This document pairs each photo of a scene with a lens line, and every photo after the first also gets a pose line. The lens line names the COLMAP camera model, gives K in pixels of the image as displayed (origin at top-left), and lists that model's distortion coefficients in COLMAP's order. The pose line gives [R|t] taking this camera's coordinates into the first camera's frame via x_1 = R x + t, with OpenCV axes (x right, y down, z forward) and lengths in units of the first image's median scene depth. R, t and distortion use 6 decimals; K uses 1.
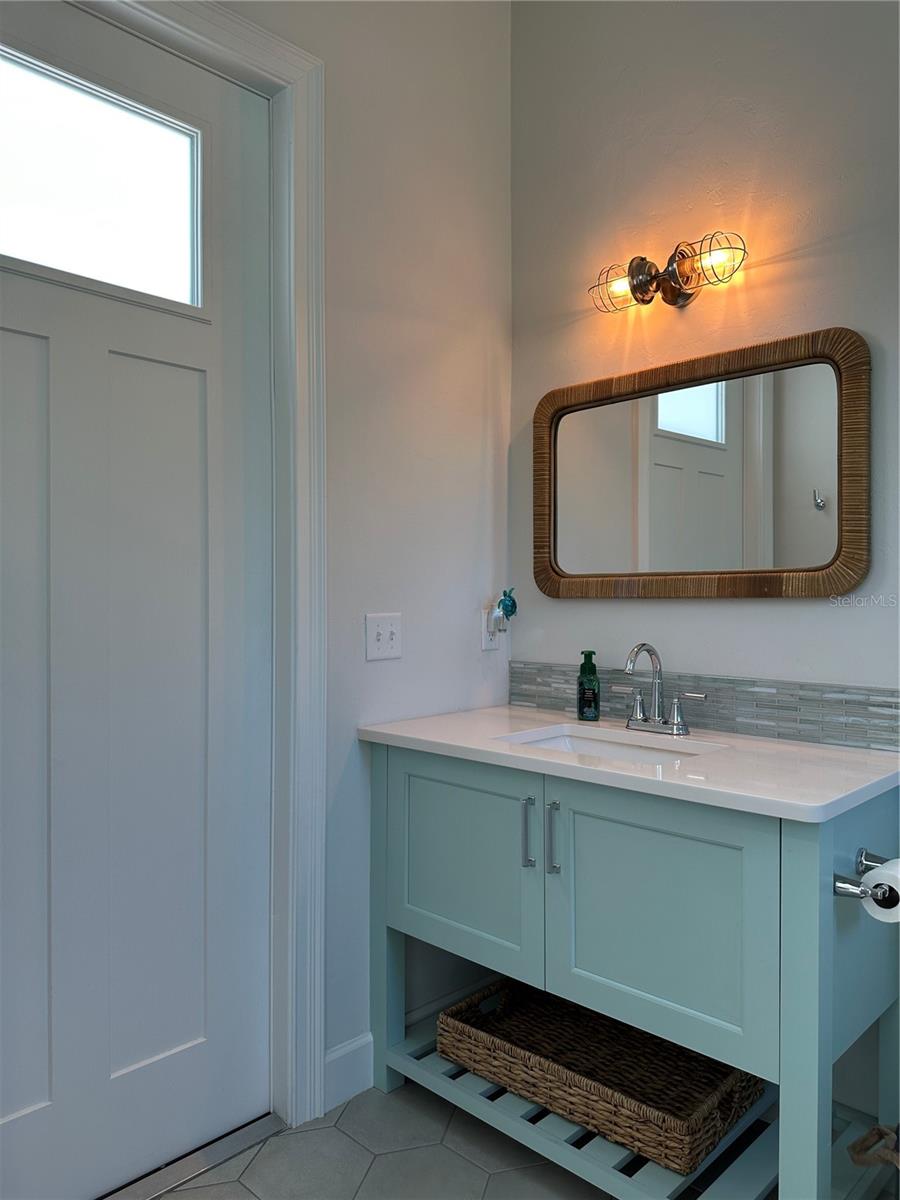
lens RADIAL K [[842.4, 0, 477.0], [0, 842.4, 603.9], [0, 0, 1]] dist [0.086924, -0.117048]
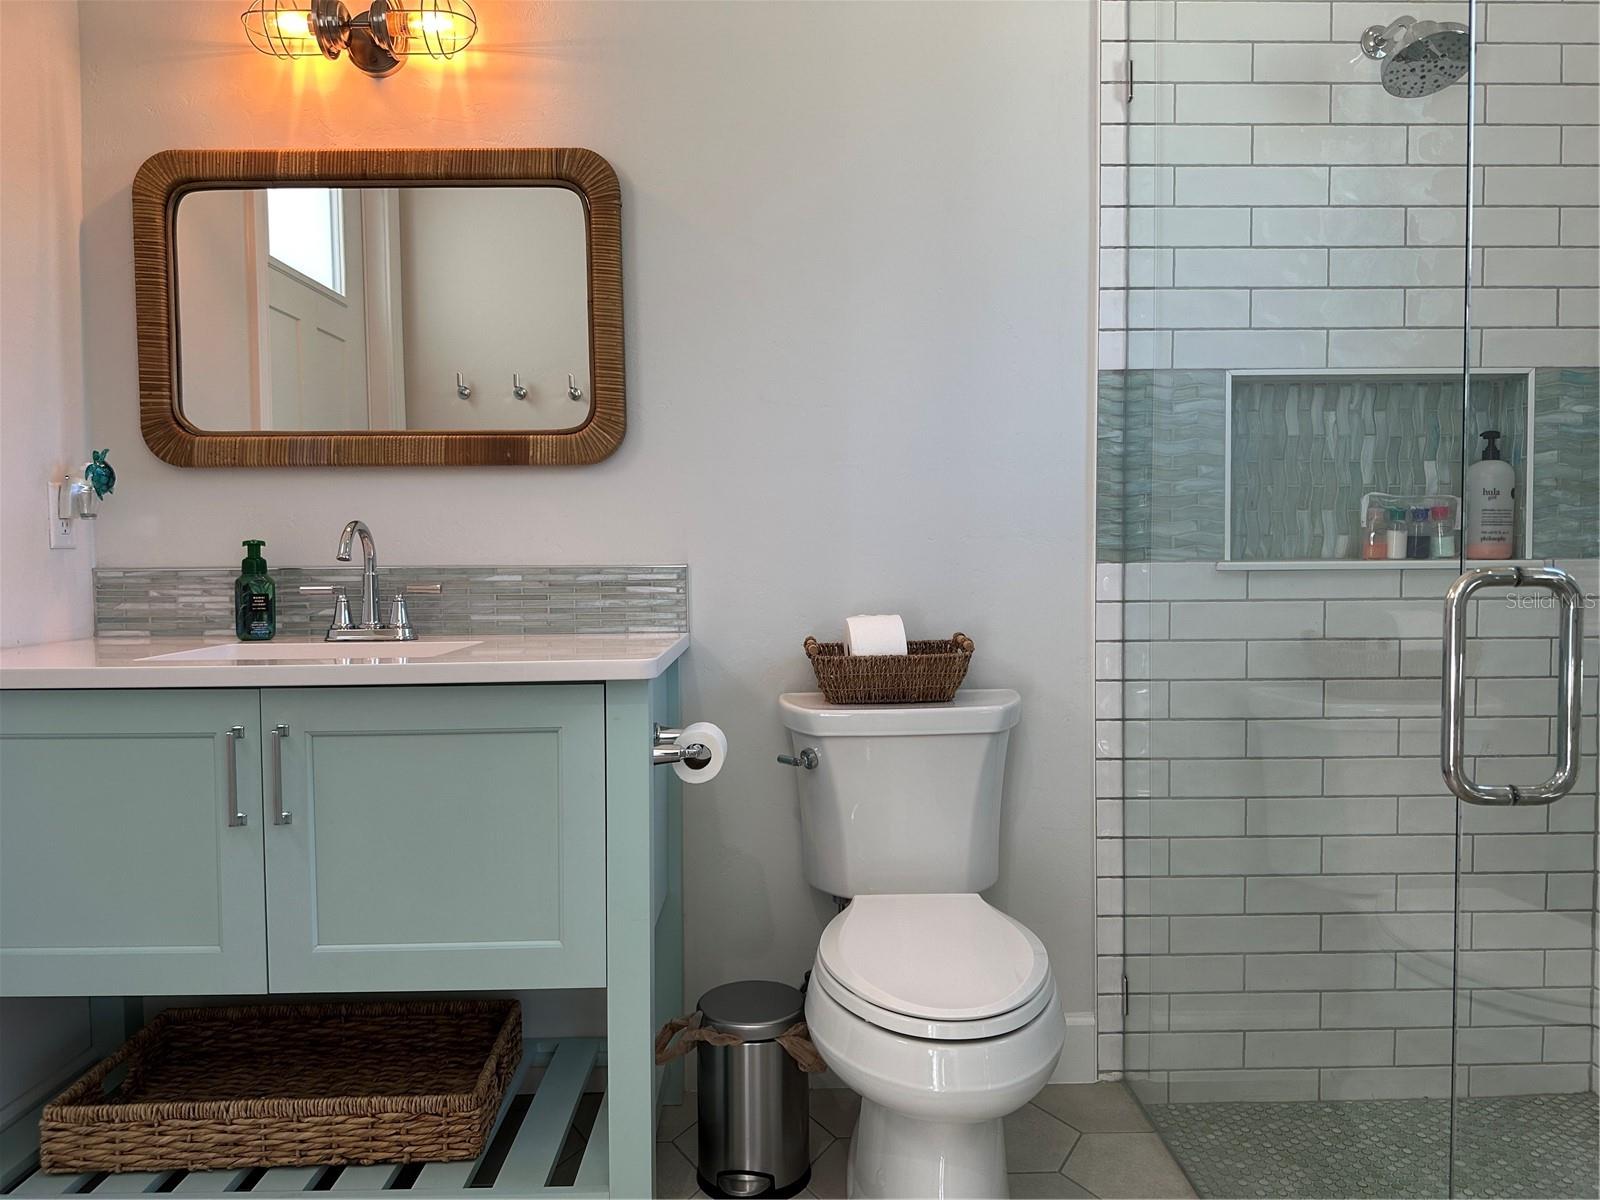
lens RADIAL K [[1123.1, 0, 798.7], [0, 1123.1, 608.1], [0, 0, 1]] dist [0.086924, -0.117048]
pose [[0.711653, -0.039342, 0.701428, -0.228810], [0.020134, 0.999163, 0.035614, 0.095684], [-0.702242, -0.011222, 0.711850, 0.018347]]
